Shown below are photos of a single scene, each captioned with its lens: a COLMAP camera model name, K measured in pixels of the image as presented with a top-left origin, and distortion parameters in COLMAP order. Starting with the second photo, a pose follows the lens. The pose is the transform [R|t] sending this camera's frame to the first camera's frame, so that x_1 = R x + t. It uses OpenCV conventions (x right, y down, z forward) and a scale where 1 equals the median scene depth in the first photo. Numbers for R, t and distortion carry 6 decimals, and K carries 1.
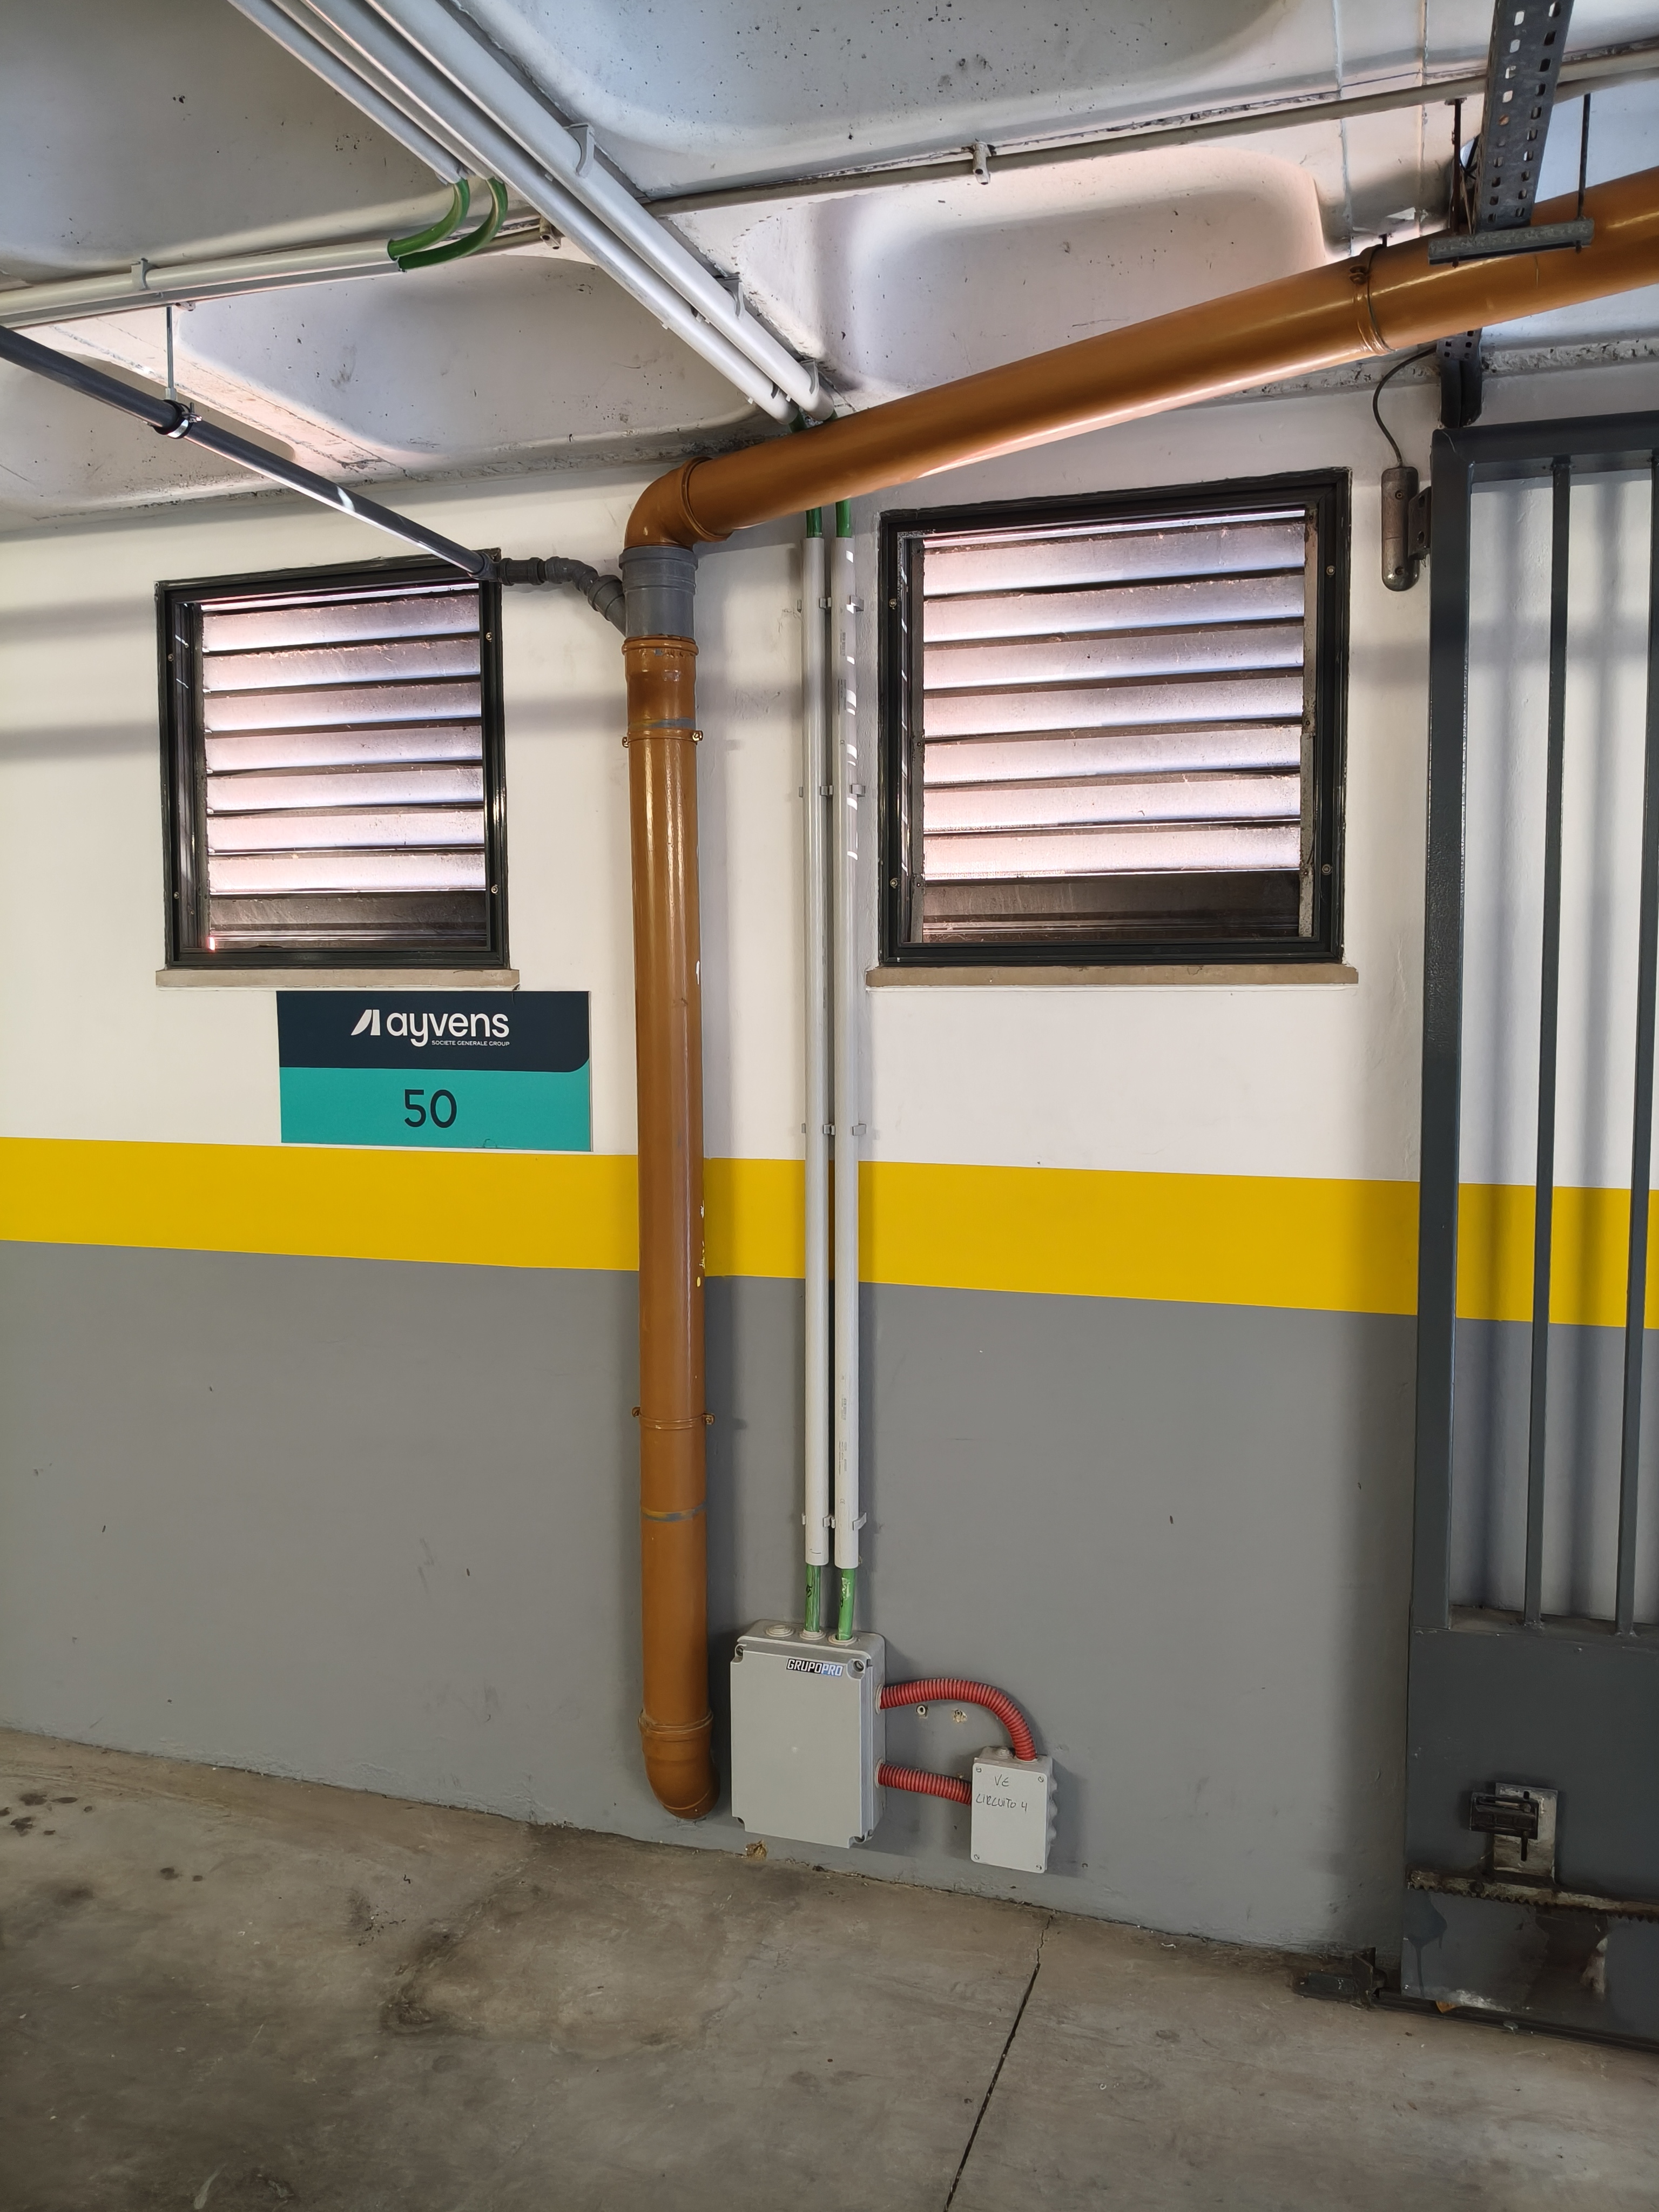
lens RADIAL K [[1699.5, 0, 824.5], [0, 1699.5, 1099.7], [0, 0, 1]] dist [0.003043, -0.053325]
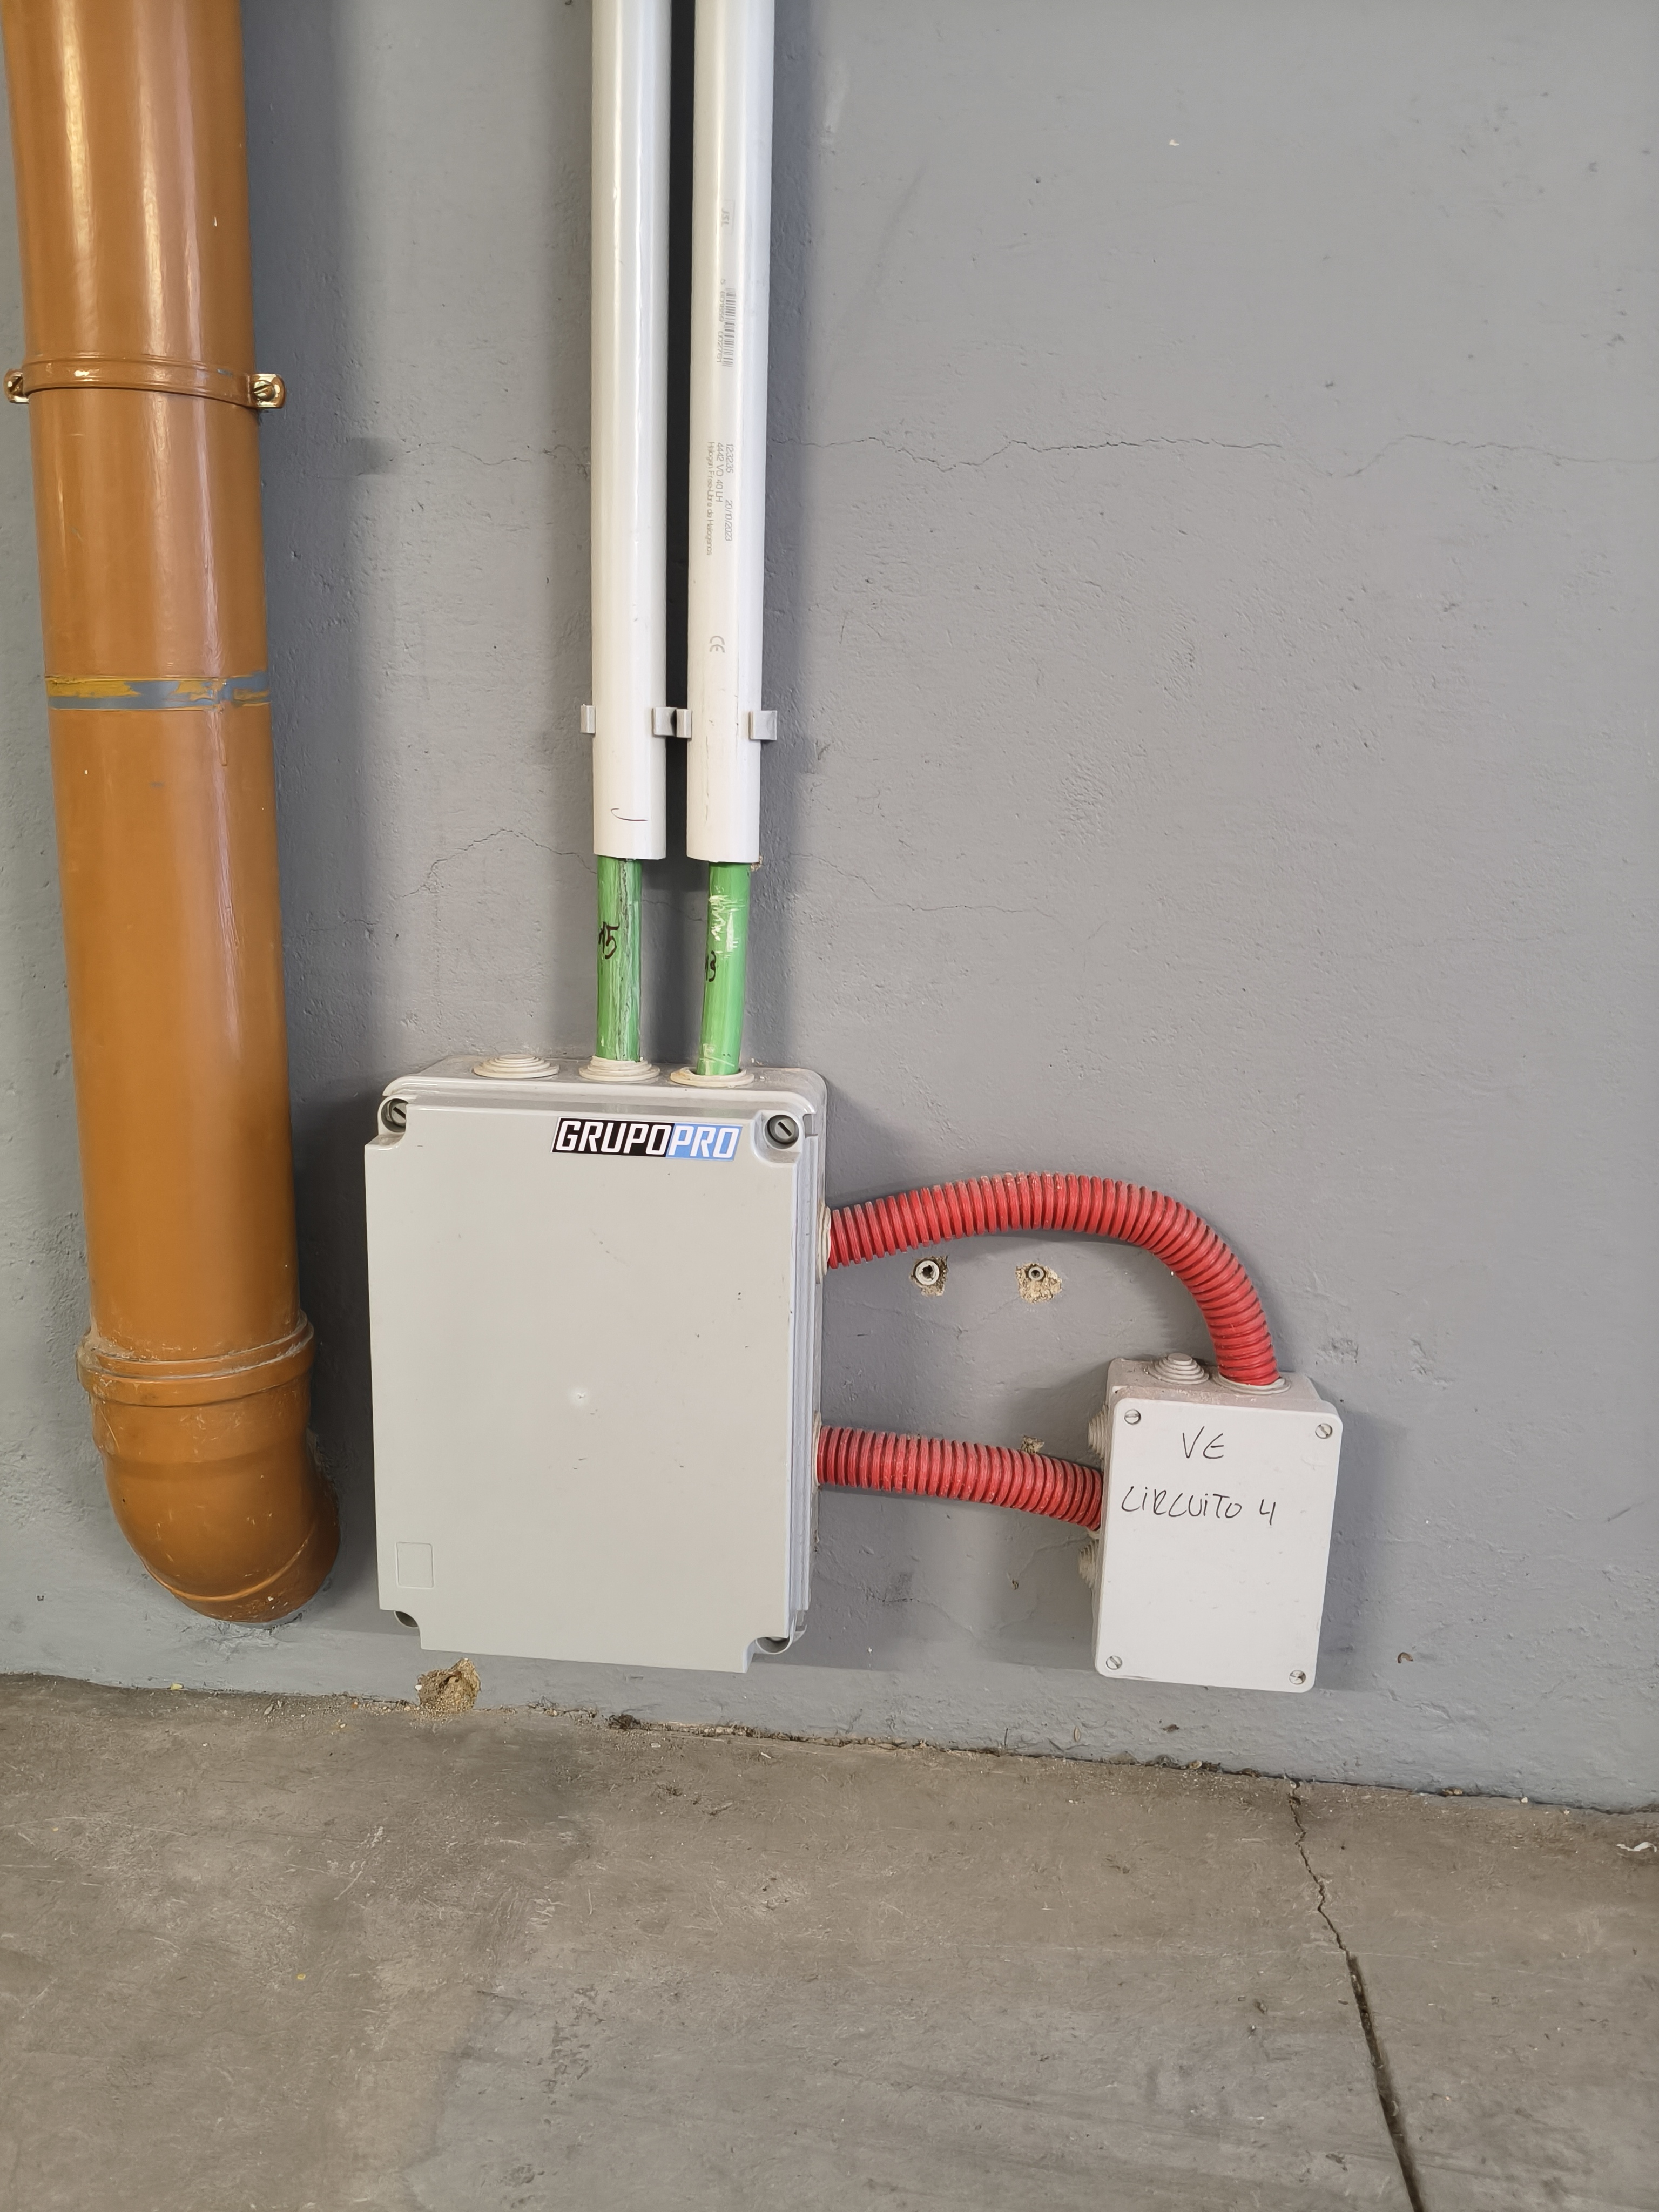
lens RADIAL K [[1699.5, 0, 851.8], [0, 1699.5, 1098.1], [0, 0, 1]] dist [0.003043, -0.053325]
pose [[0.971168, -0.016653, 0.237814, -0.042040], [-0.016068, 0.990716, 0.134992, 0.276555], [-0.237854, -0.134921, 0.961885, 0.671795]]
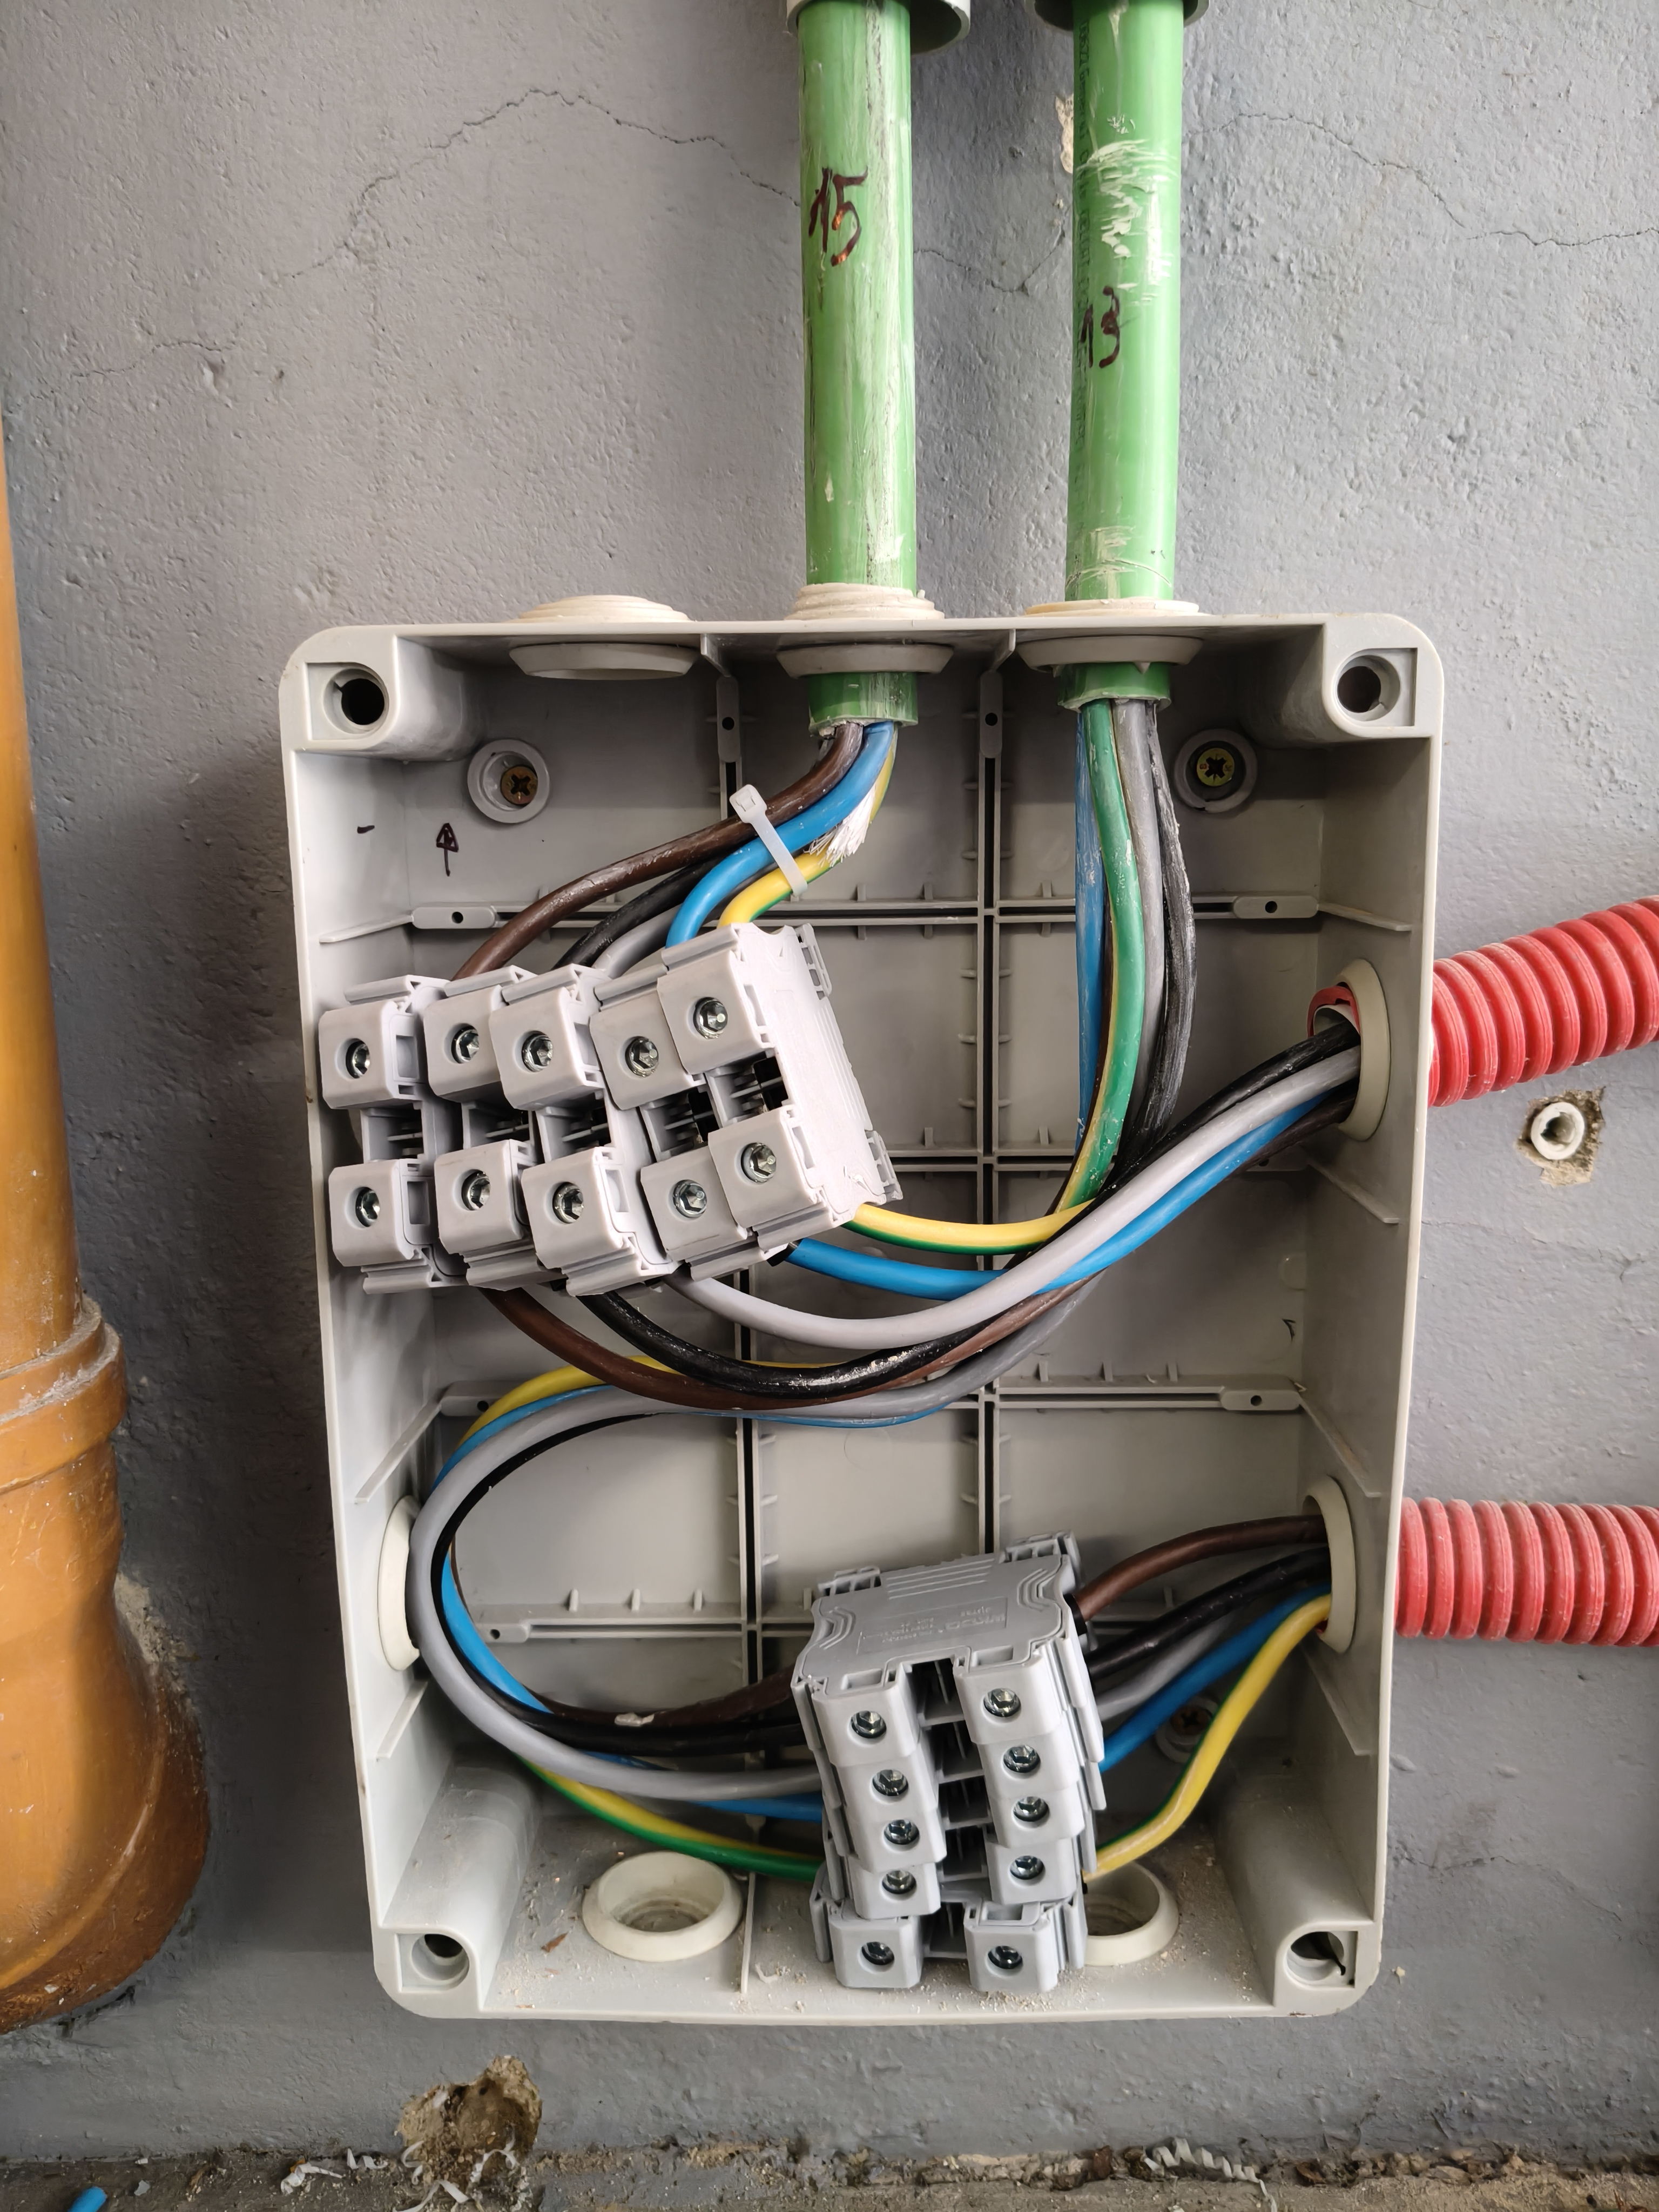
lens RADIAL K [[1699.5, 0, 876.9], [0, 1699.5, 1164.3], [0, 0, 1]] dist [0.003043, -0.053325]
pose [[0.954984, -0.059577, 0.290615, -0.046261], [0.023724, 0.991827, 0.125368, 0.341205], [-0.295709, -0.112830, 0.948592, 0.872078]]
